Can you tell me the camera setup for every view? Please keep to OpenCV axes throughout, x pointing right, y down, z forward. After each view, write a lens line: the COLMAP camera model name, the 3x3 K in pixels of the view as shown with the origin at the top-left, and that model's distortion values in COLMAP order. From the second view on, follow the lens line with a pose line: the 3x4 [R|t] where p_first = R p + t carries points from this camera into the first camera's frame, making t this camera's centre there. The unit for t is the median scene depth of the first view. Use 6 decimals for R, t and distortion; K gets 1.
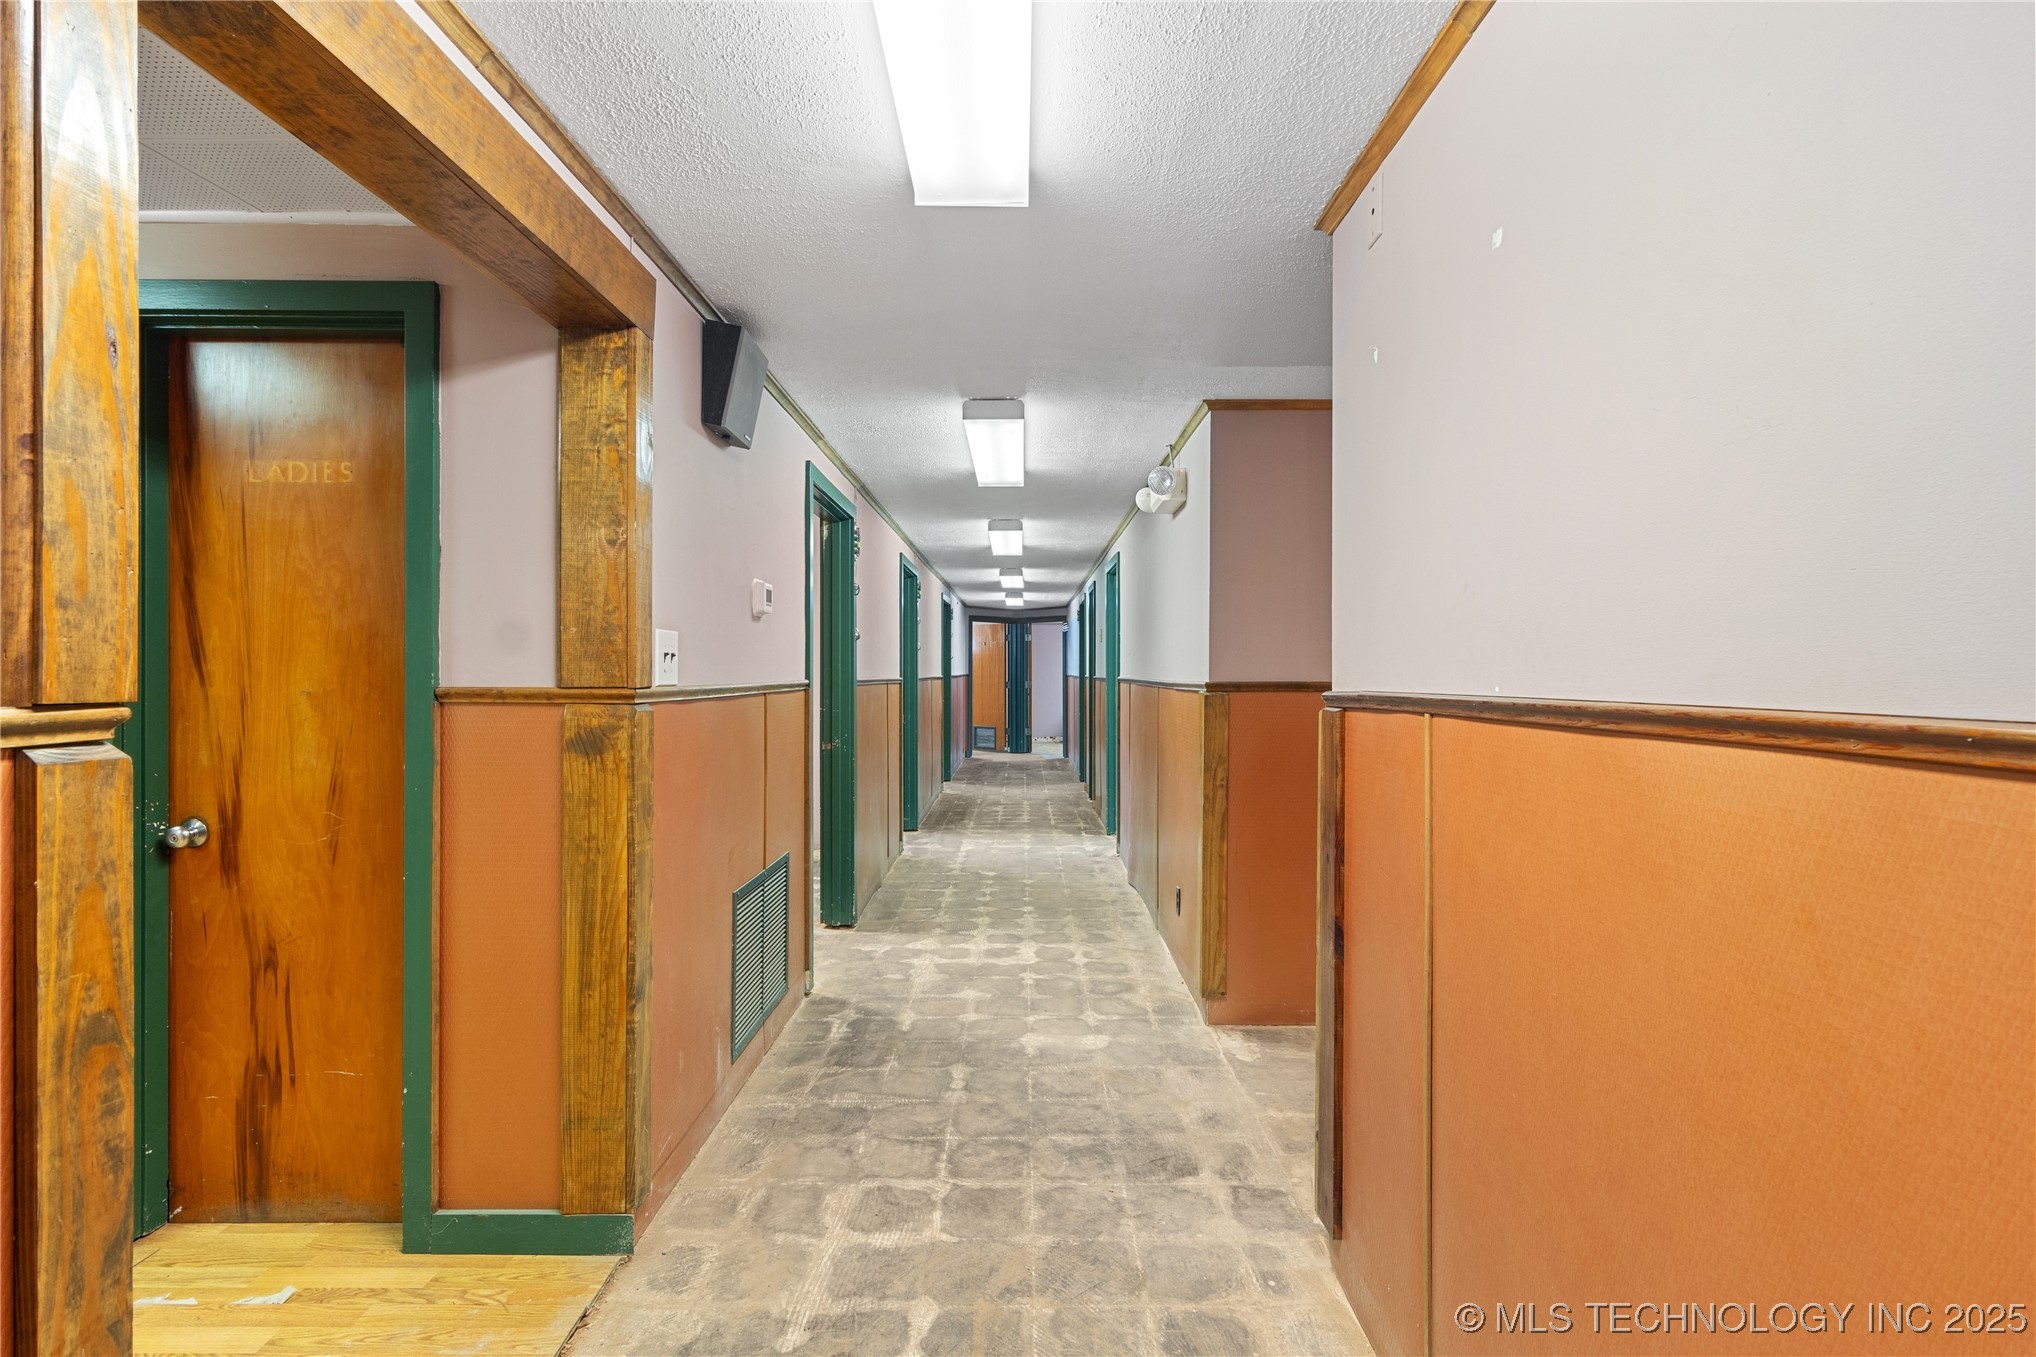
lens RADIAL K [[960.9, 0, 1019.3], [0, 960.9, 676.2], [0, 0, 1]] dist [0.005515, 0.001065]
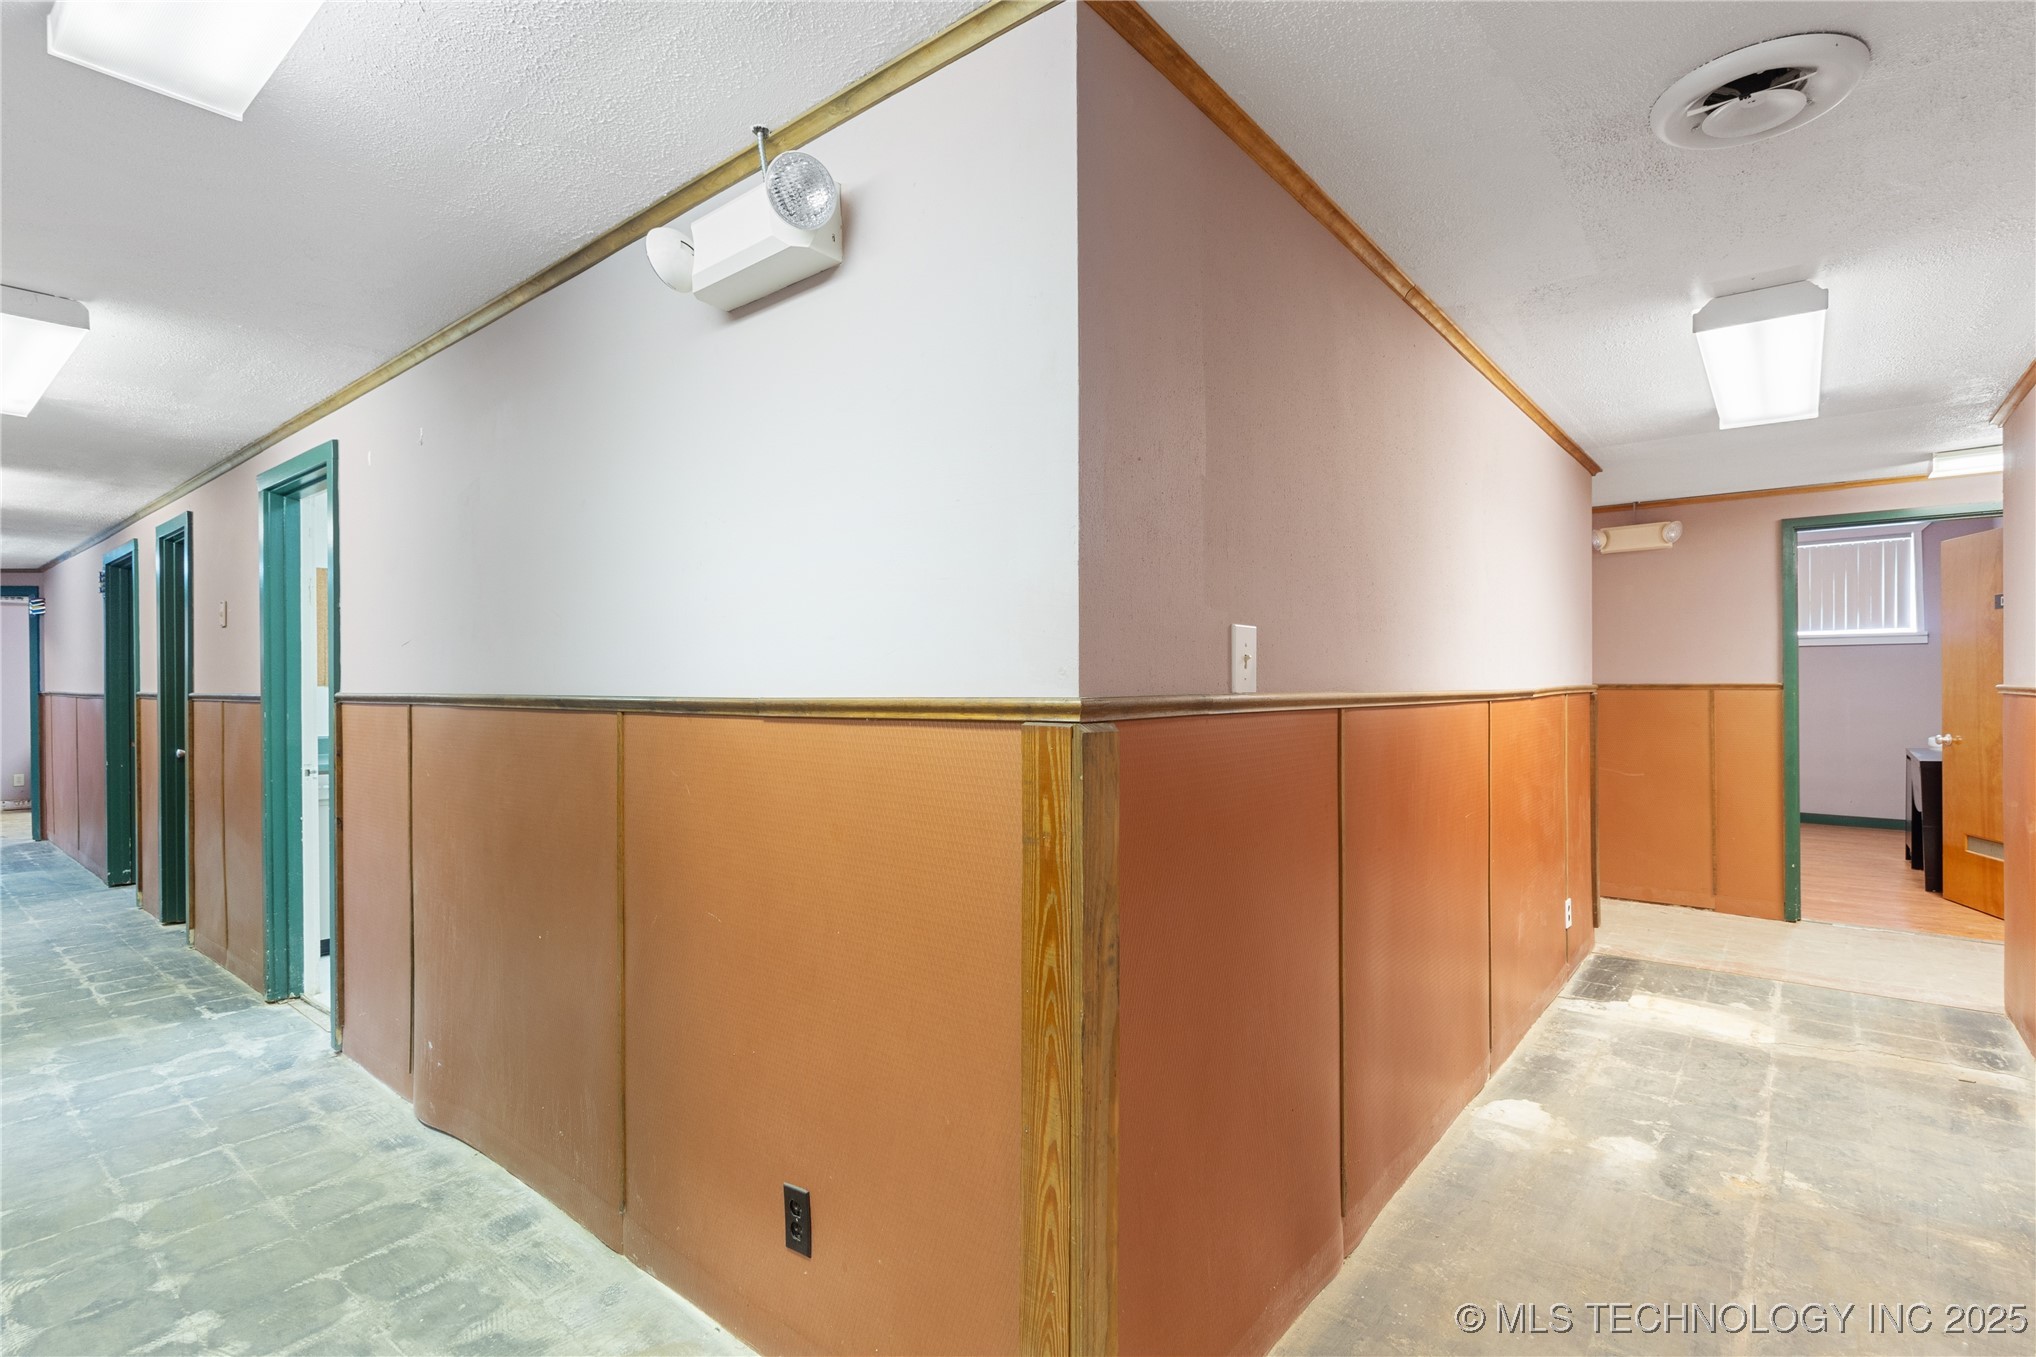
lens RADIAL K [[960.9, 0, 1023.9], [0, 960.9, 682.3], [0, 0, 1]] dist [0.005515, 0.001065]
pose [[0.625724, -0.009565, 0.779986, -0.054965], [0.013015, 0.999914, 0.001821, -0.000863], [-0.779936, 0.009012, 0.625795, 0.359776]]
